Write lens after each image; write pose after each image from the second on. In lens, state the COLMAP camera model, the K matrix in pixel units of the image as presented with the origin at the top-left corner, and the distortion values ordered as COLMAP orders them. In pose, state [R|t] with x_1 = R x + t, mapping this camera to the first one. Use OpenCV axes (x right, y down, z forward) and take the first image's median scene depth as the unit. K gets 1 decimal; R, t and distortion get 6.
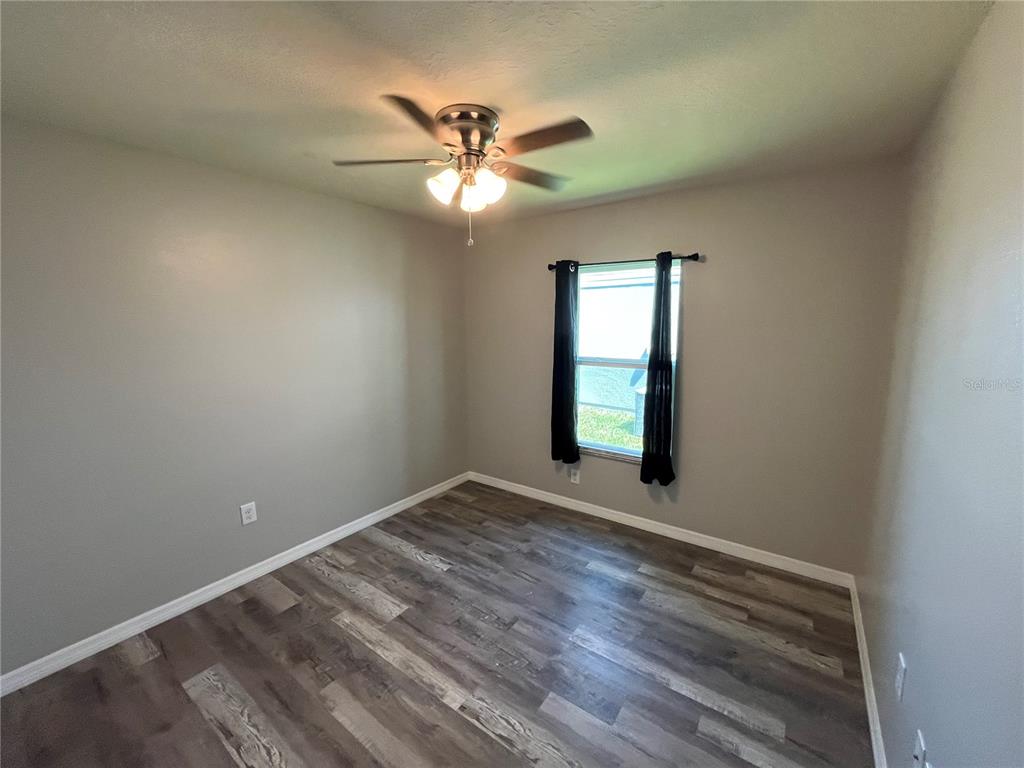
lens RADIAL K [[413.7, 0, 512.0], [0, 413.7, 384.0], [0, 0, 1]] dist [-0.003233, -0.000322]
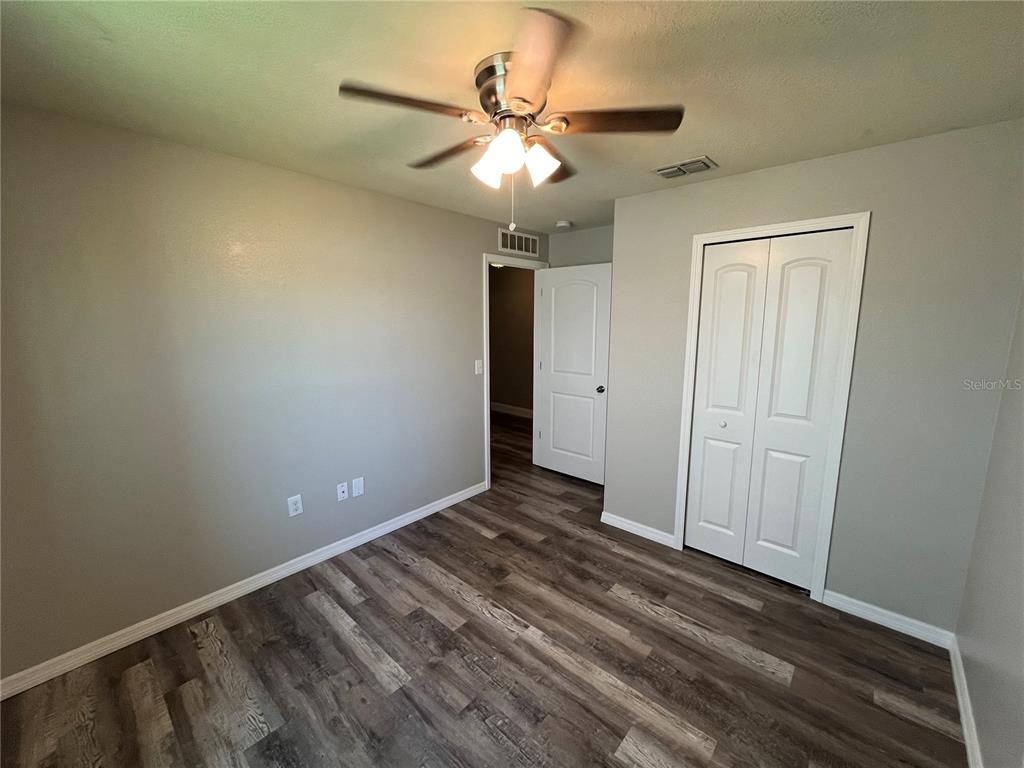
lens RADIAL K [[413.7, 0, 512.0], [0, 413.7, 384.0], [0, 0, 1]] dist [-0.003233, -0.000322]
pose [[-0.994154, -0.010662, 0.107444, -0.179169], [0.022134, 0.953854, 0.299454, -0.269002], [-0.105679, 0.300081, -0.948042, 1.741691]]
